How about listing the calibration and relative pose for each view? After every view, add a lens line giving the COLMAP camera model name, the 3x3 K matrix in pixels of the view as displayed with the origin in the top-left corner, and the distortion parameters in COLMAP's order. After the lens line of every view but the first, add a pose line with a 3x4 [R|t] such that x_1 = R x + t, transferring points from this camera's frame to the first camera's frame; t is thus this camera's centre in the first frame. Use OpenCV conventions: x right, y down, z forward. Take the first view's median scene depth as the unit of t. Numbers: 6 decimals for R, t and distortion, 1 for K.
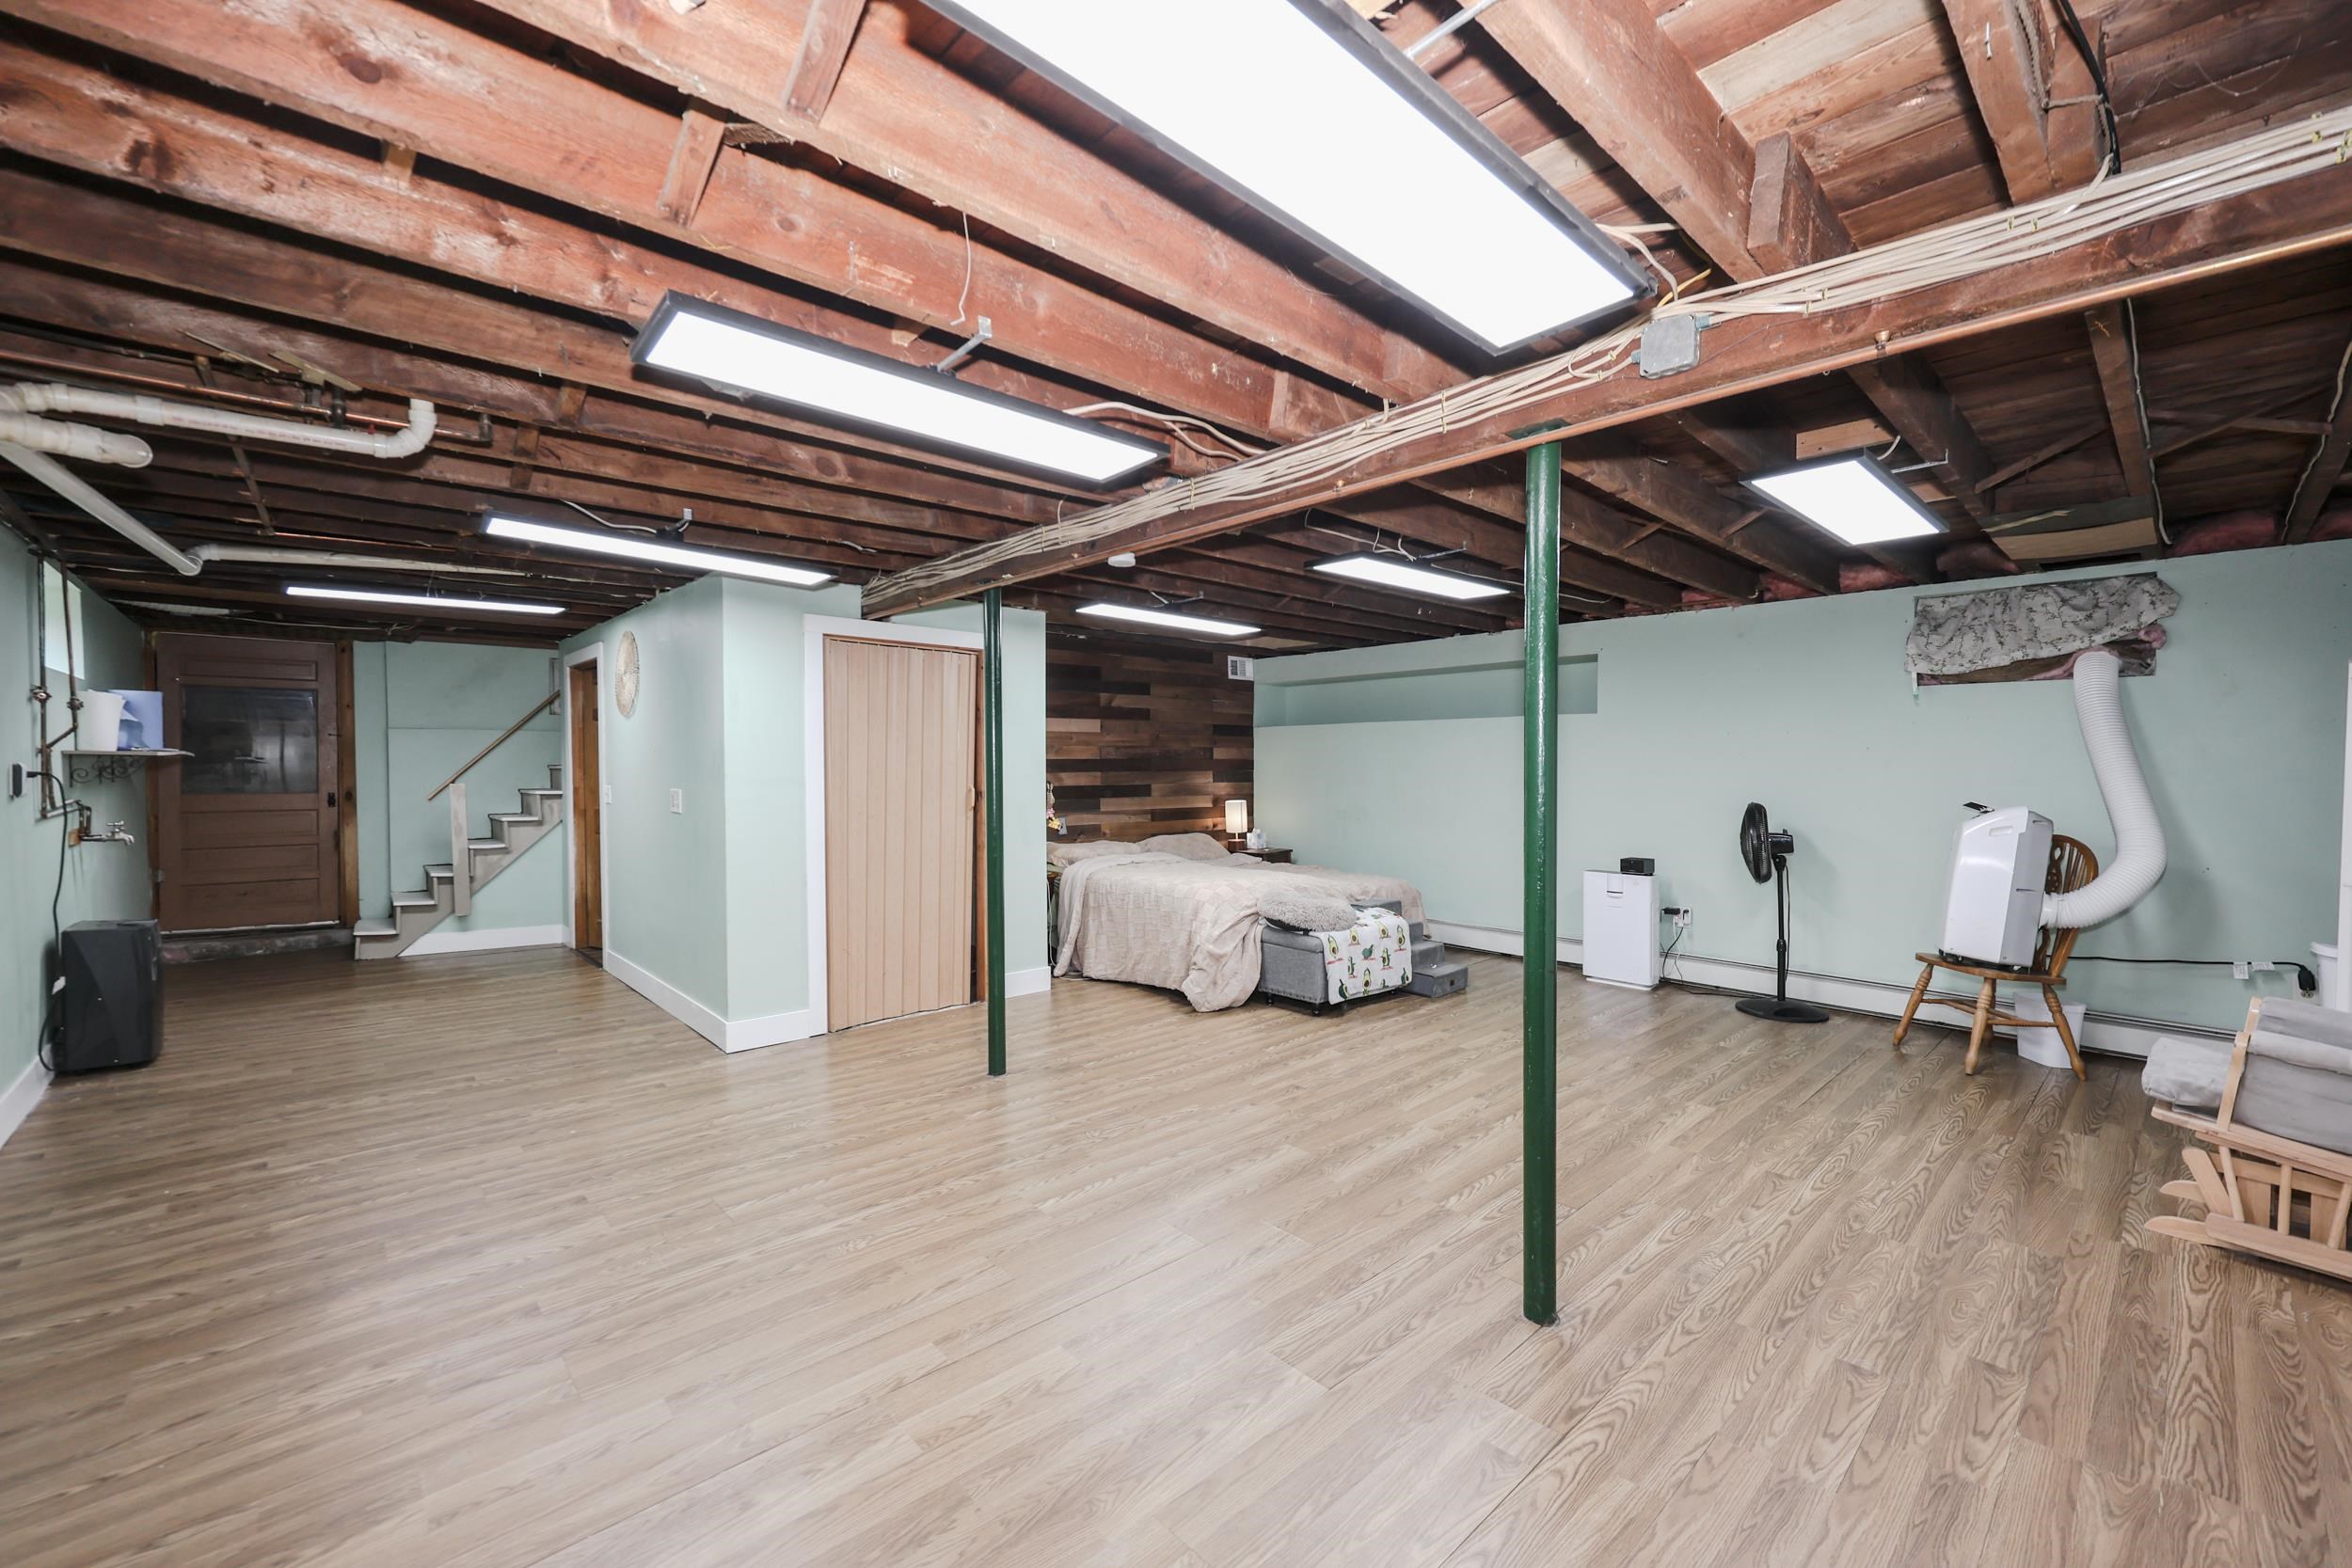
lens RADIAL K [[963.9, 0, 1173.1], [0, 963.9, 779.4], [0, 0, 1]] dist [0.000744, -0.000229]
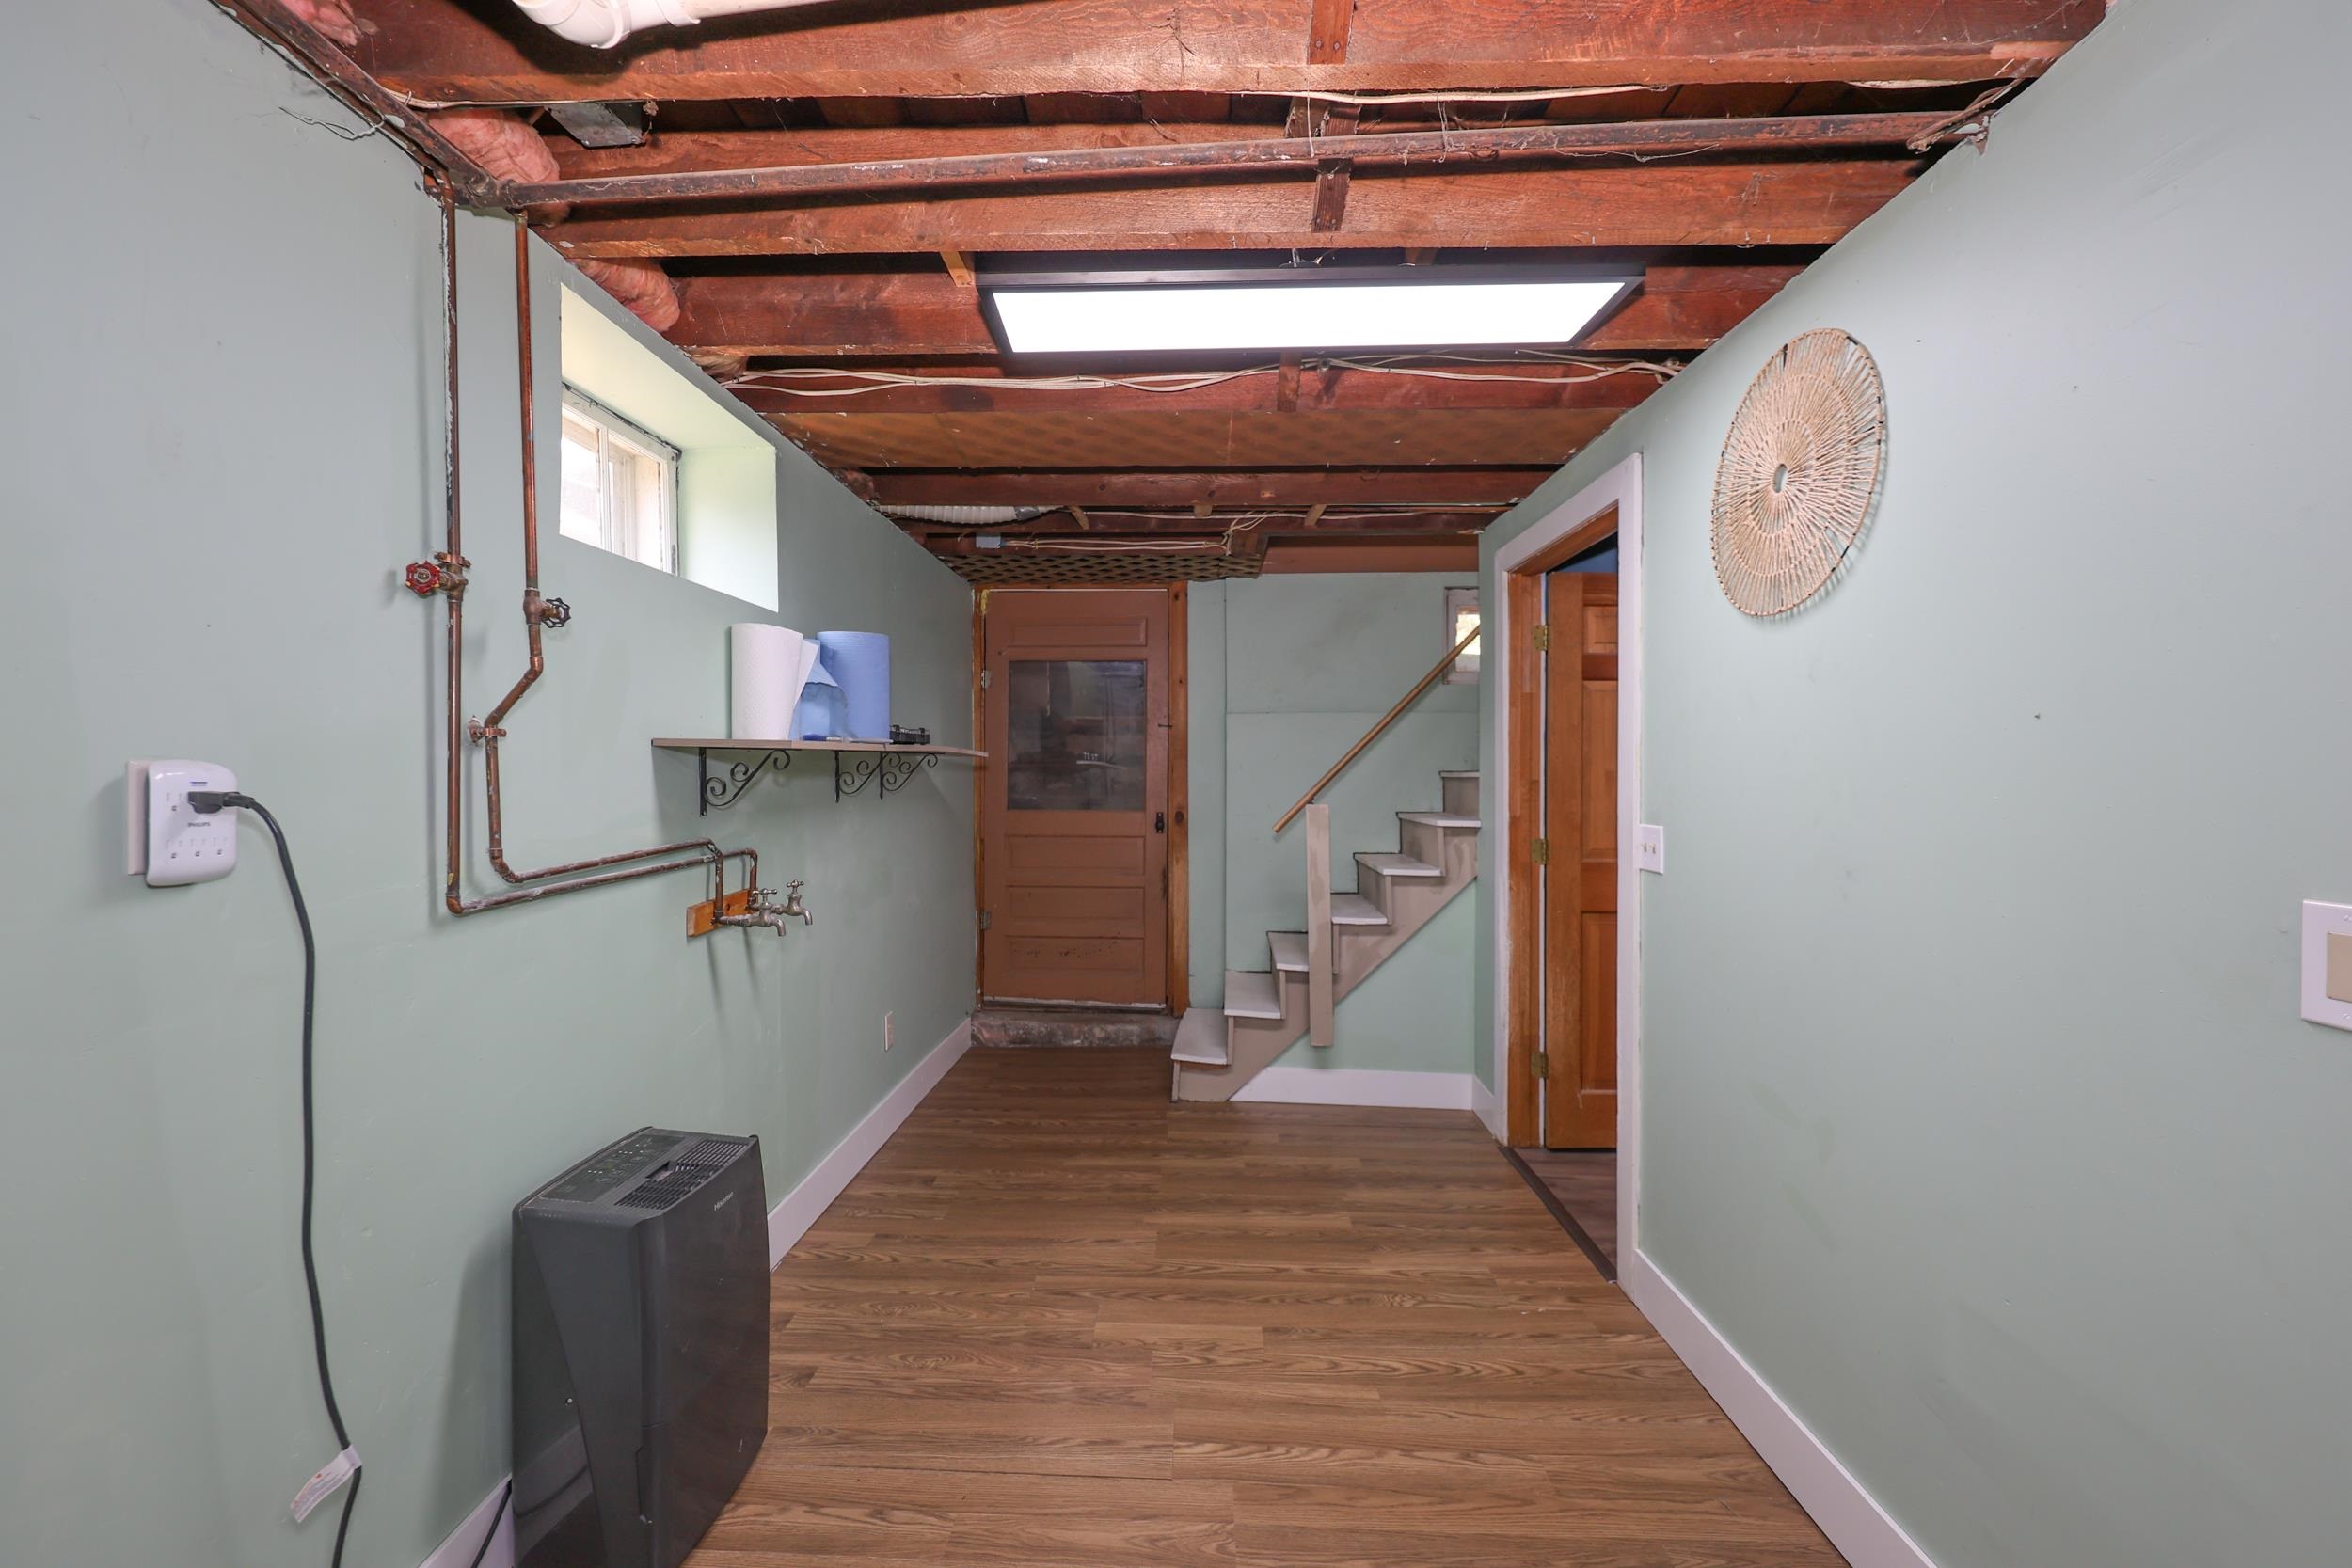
lens RADIAL K [[963.9, 0, 1173.1], [0, 963.9, 779.4], [0, 0, 1]] dist [0.000744, -0.000229]
pose [[0.724731, 0.009730, -0.688964, -0.417596], [-0.014355, 0.999896, -0.000979, -0.008534], [0.688883, 0.010600, 0.724795, 0.536918]]
